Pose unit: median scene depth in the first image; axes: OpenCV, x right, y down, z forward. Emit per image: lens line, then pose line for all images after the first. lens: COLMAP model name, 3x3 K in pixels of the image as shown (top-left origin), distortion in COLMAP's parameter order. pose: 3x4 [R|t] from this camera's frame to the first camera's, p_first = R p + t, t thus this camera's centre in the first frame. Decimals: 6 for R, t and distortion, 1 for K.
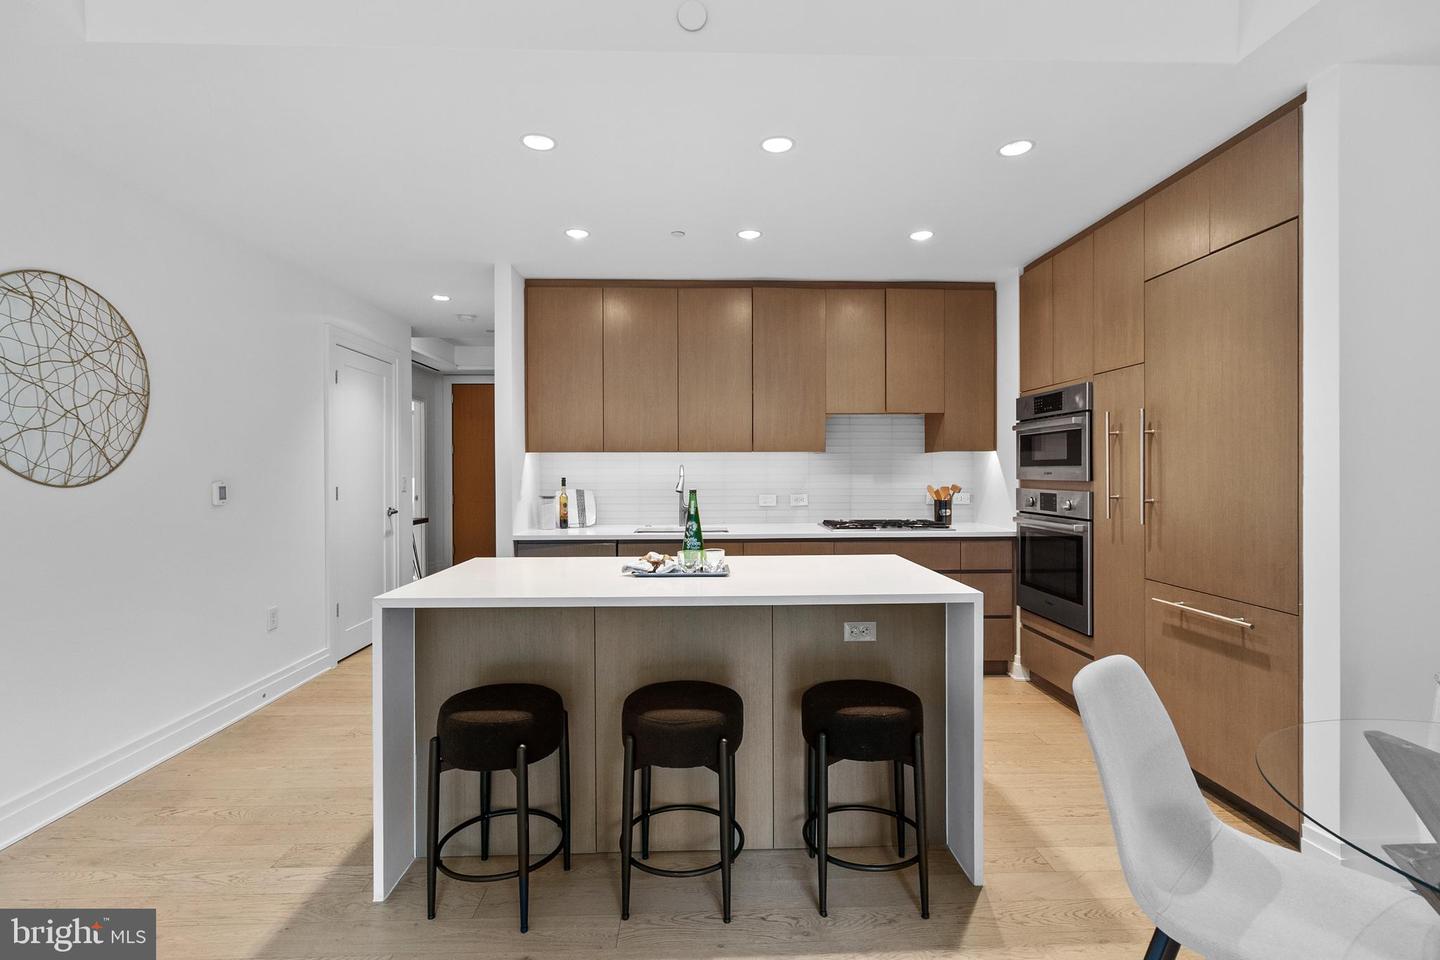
lens RADIAL K [[671.5, 0, 715.1], [0, 671.5, 472.4], [0, 0, 1]] dist [-0.002472, 0.000529]
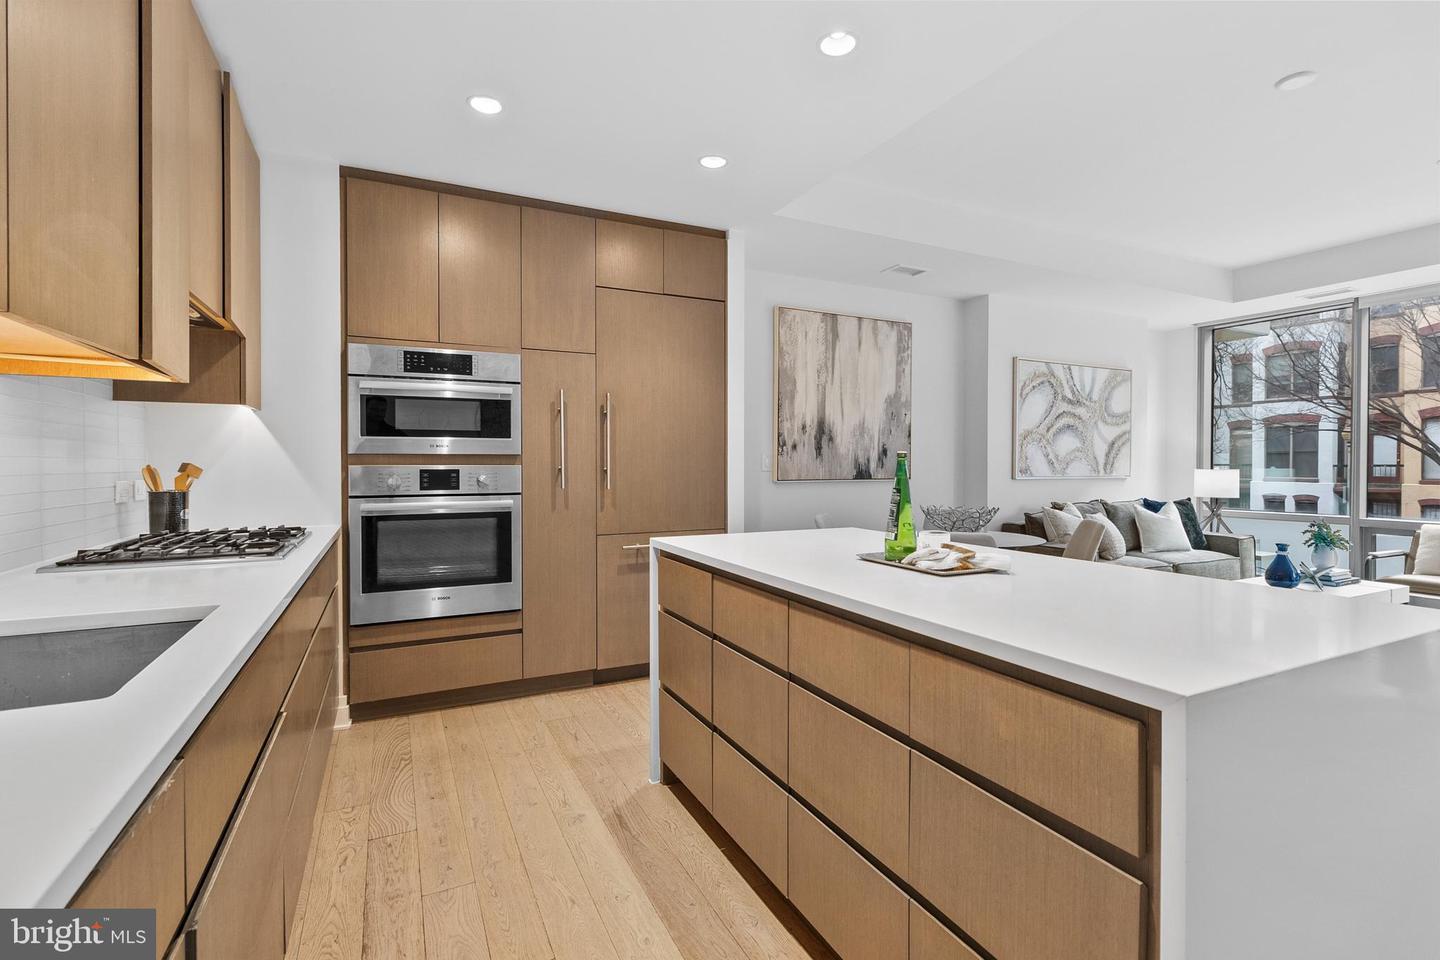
lens RADIAL K [[671.5, 0, 723.6], [0, 671.5, 472.1], [0, 0, 1]] dist [-0.002472, 0.000529]
pose [[-0.431828, -0.011966, 0.901877, -0.336385], [0.002778, 0.999890, 0.014597, 0.018332], [-0.901952, 0.008809, -0.431747, 0.826965]]
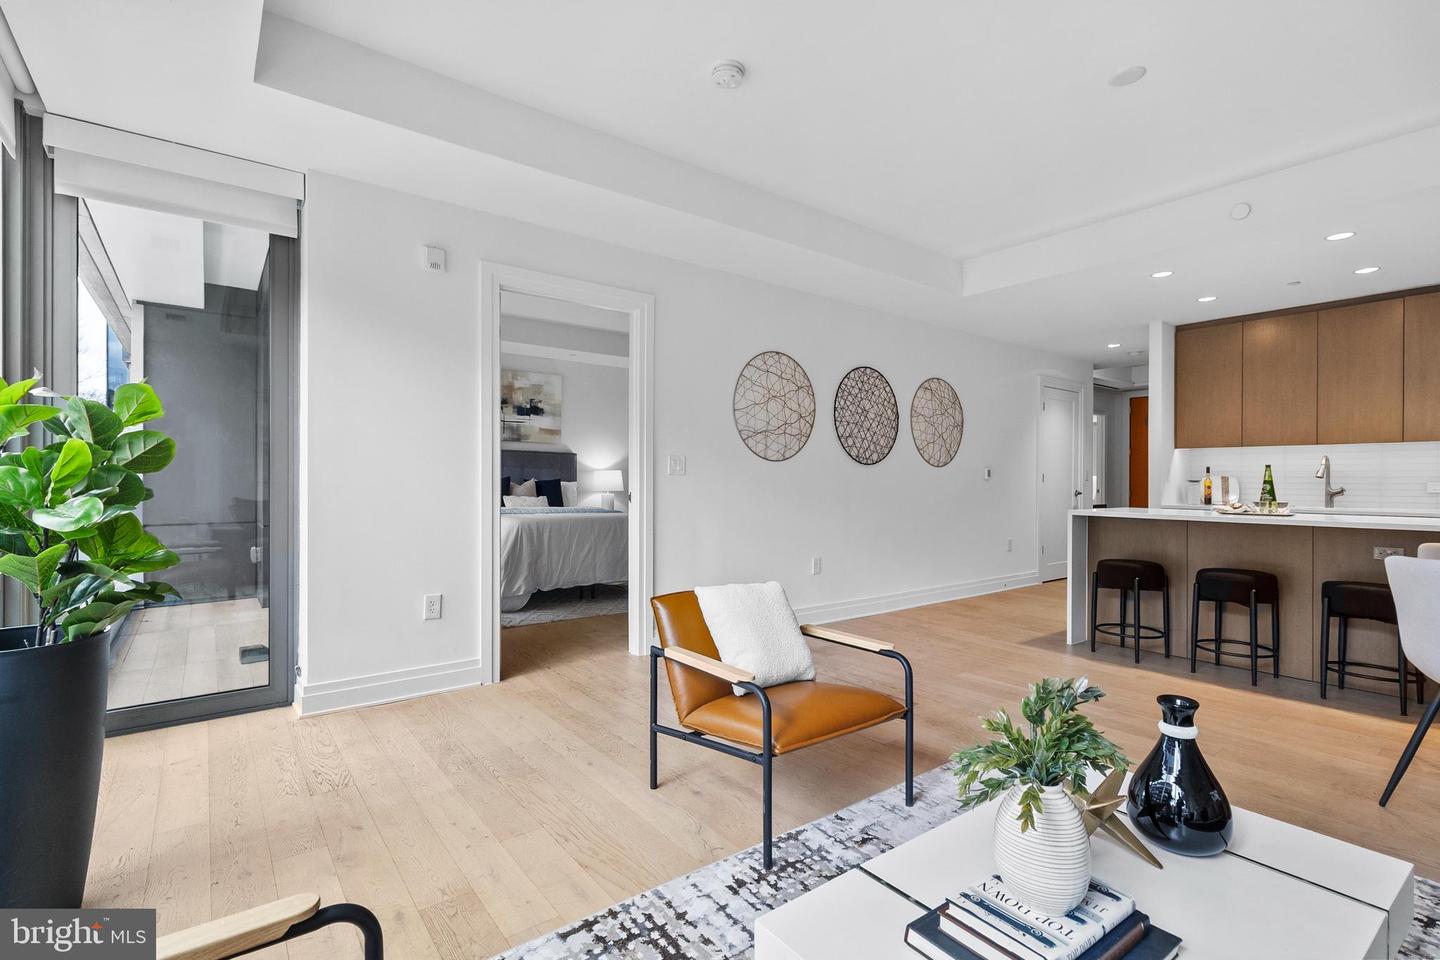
lens RADIAL K [[671.5, 0, 717.1], [0, 671.5, 479.3], [0, 0, 1]] dist [-0.002472, 0.000529]
pose [[0.587631, 0.004671, -0.809116, 0.383093], [-0.008904, 0.999960, -0.000694, 0.056917], [0.809080, 0.007612, 0.587649, -0.792735]]
